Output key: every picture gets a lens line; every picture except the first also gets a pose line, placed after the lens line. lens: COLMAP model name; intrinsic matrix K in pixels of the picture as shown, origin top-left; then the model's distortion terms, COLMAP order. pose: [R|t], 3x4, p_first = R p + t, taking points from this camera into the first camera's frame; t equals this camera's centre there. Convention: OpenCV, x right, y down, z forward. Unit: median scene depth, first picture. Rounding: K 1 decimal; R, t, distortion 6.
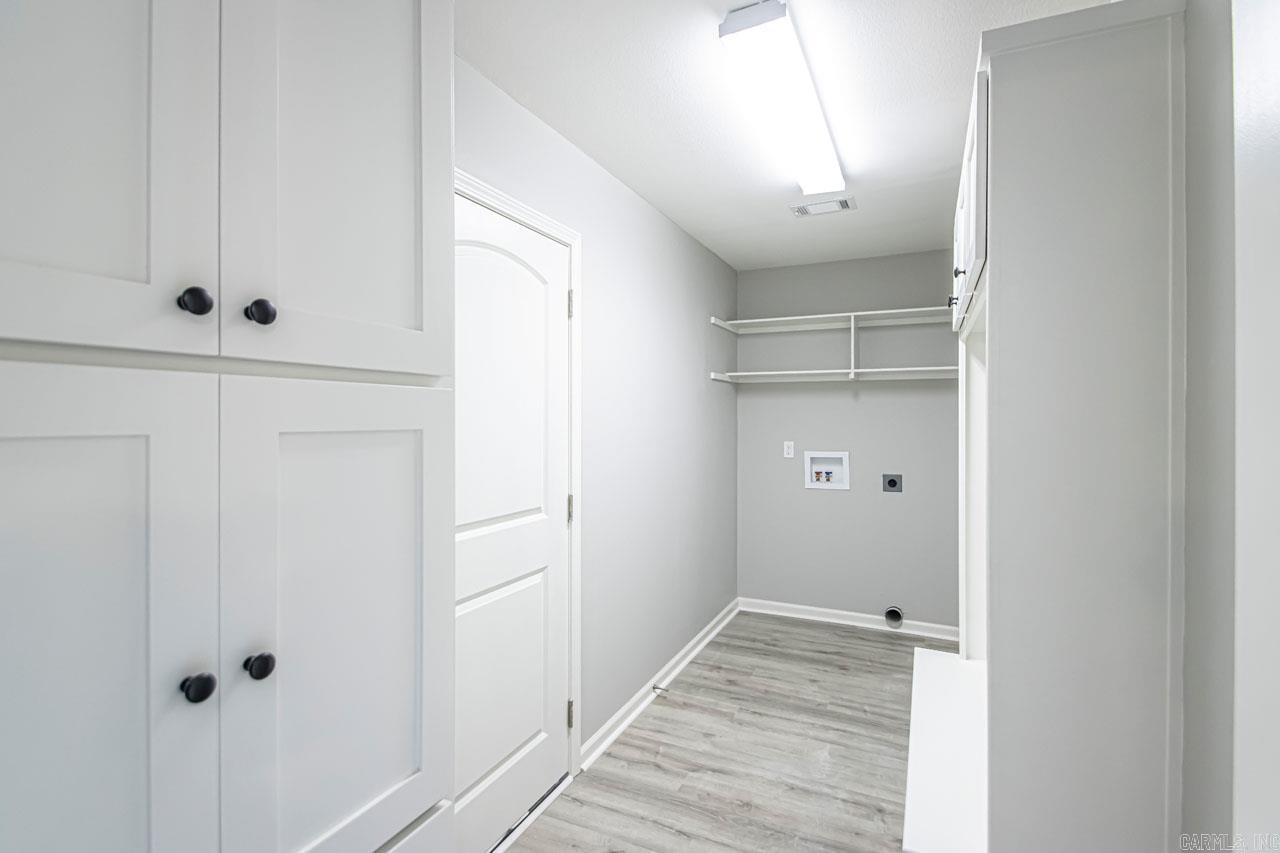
lens RADIAL K [[595.5, 0, 632.3], [0, 595.5, 420.3], [0, 0, 1]] dist [0.000027, -0.012445]
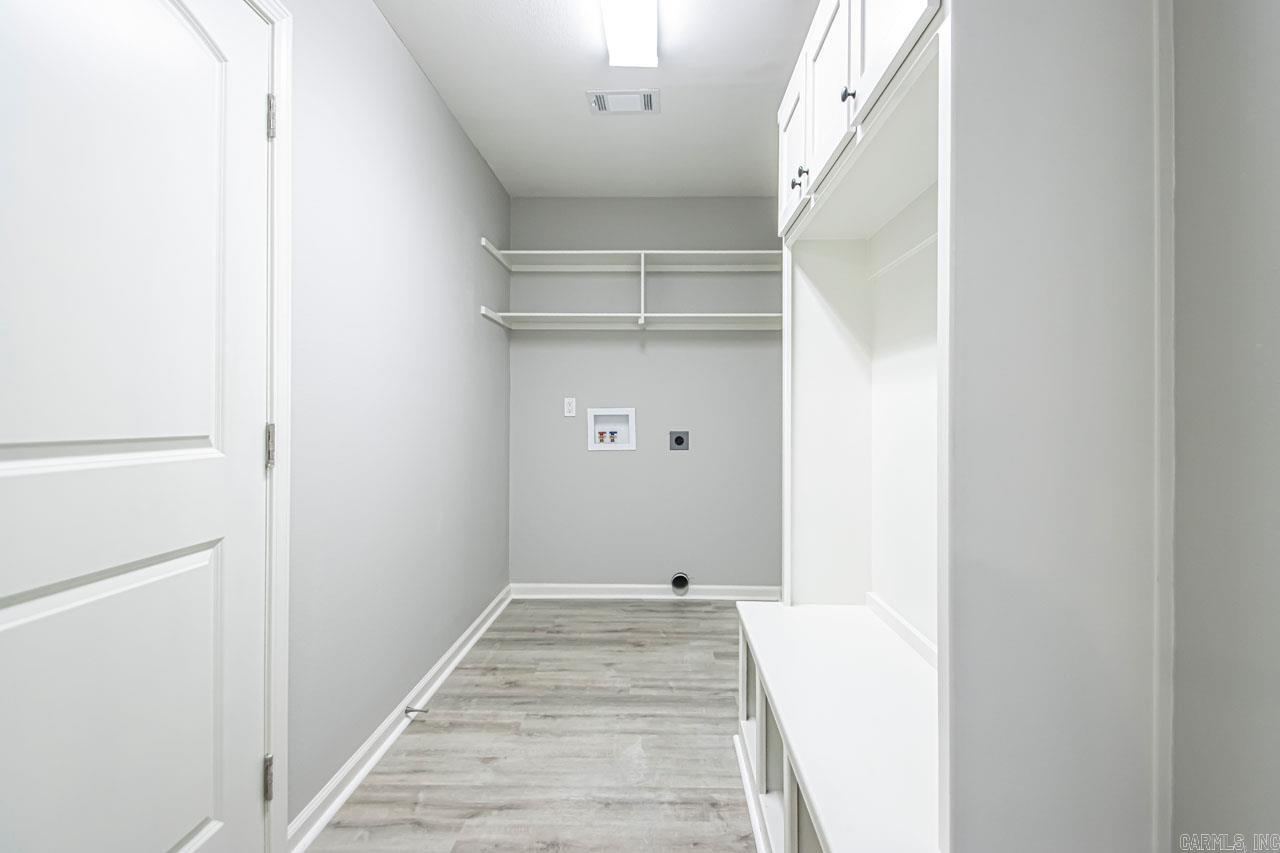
lens RADIAL K [[591.3, 0, 646.5], [0, 591.3, 424.1], [0, 0, 1]] dist [0.025499, -0.024627]
pose [[0.902296, 0.004558, 0.431093, -0.014494], [-0.002688, 0.999984, -0.004947, 0.107801], [-0.431109, 0.003305, 0.902294, 0.230776]]
